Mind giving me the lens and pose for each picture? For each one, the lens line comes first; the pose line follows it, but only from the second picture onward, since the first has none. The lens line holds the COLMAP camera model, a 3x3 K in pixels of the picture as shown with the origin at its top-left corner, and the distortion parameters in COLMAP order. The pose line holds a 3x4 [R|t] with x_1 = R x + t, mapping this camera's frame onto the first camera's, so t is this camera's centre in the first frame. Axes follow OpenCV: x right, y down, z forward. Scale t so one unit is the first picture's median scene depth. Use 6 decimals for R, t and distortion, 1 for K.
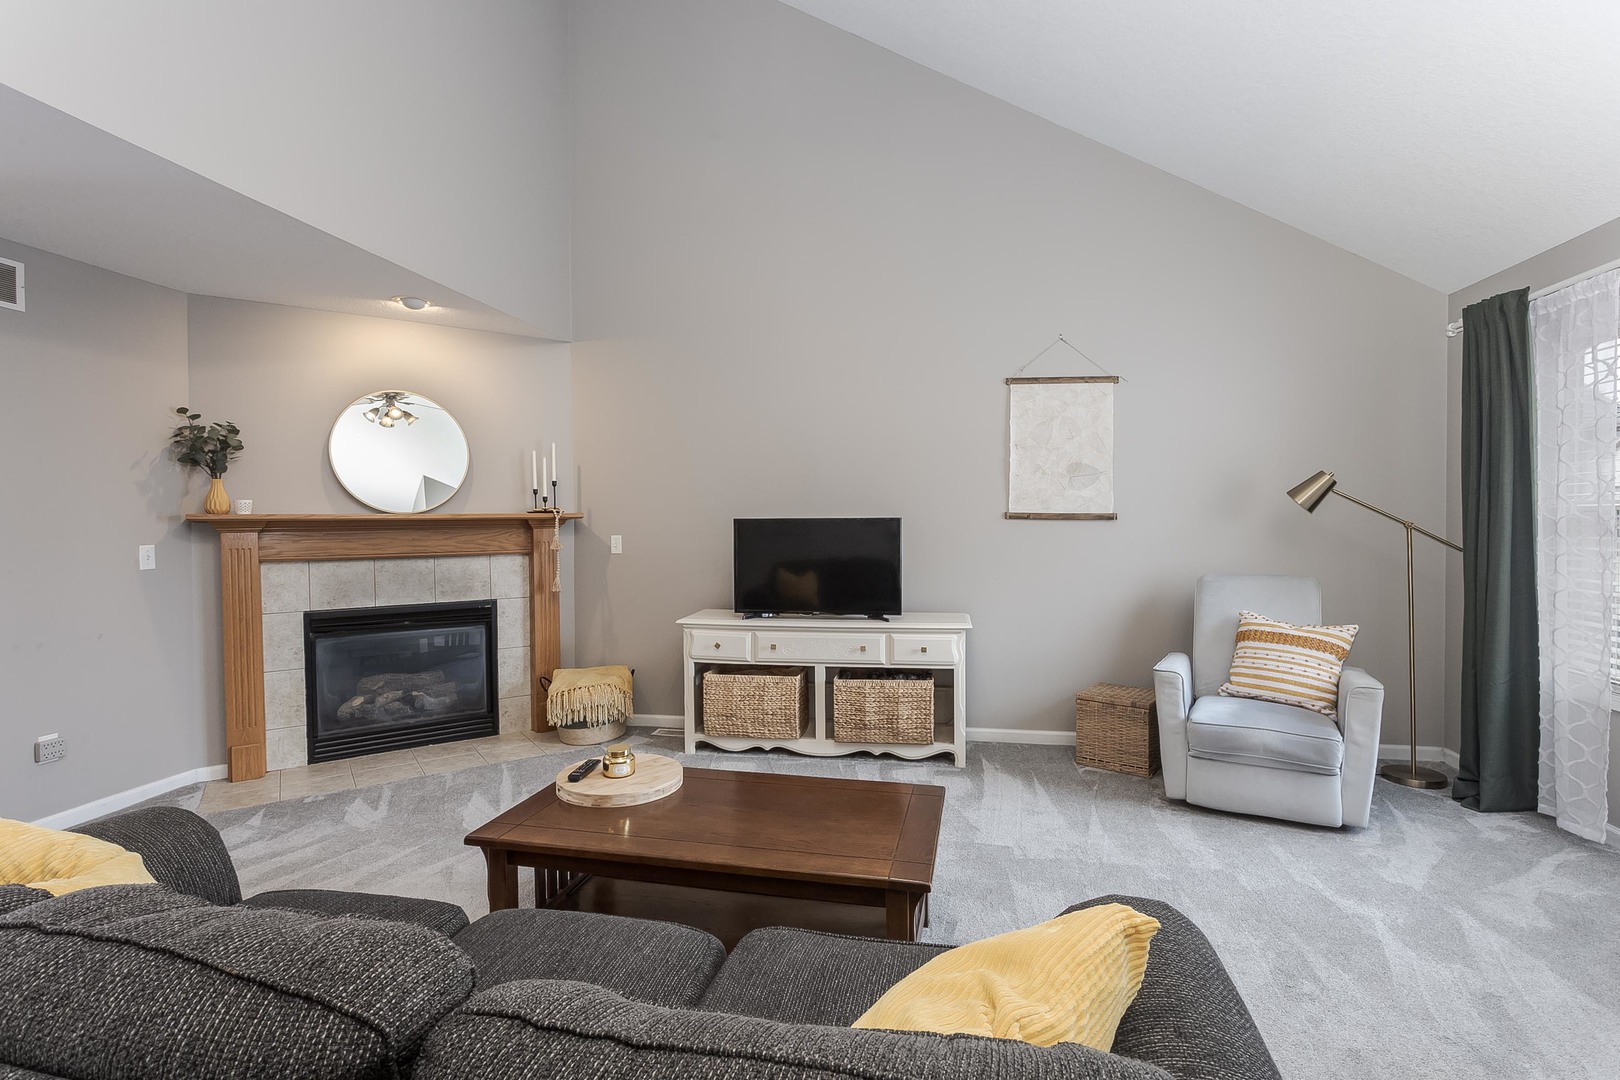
lens RADIAL K [[777.3, 0, 809.4], [0, 777.3, 534.7], [0, 0, 1]] dist [0.012902, 0.000569]
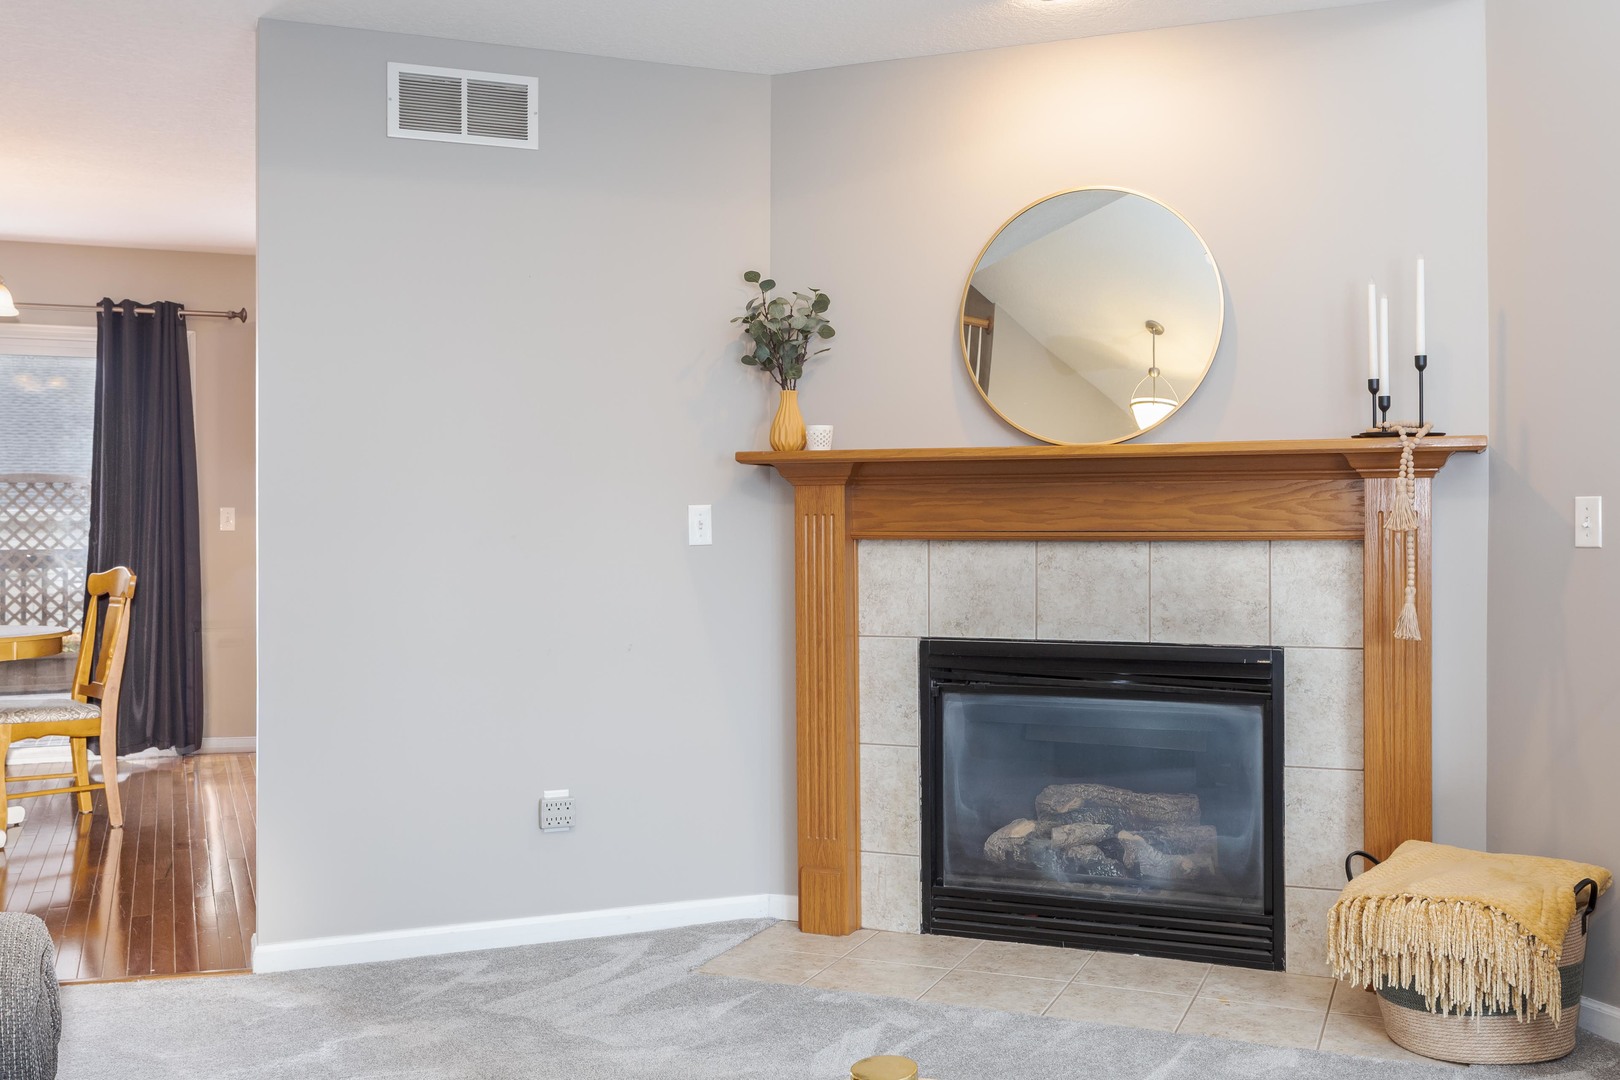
lens RADIAL K [[1569.7, 0, 838.3], [0, 1569.7, 509.0], [0, 0, 1]] dist [0.002088, 0.000000]
pose [[0.545059, 0.003564, -0.838390, 0.193474], [-0.015614, 0.999861, -0.005900, 0.018867], [0.838252, 0.016306, 0.545039, 0.367010]]
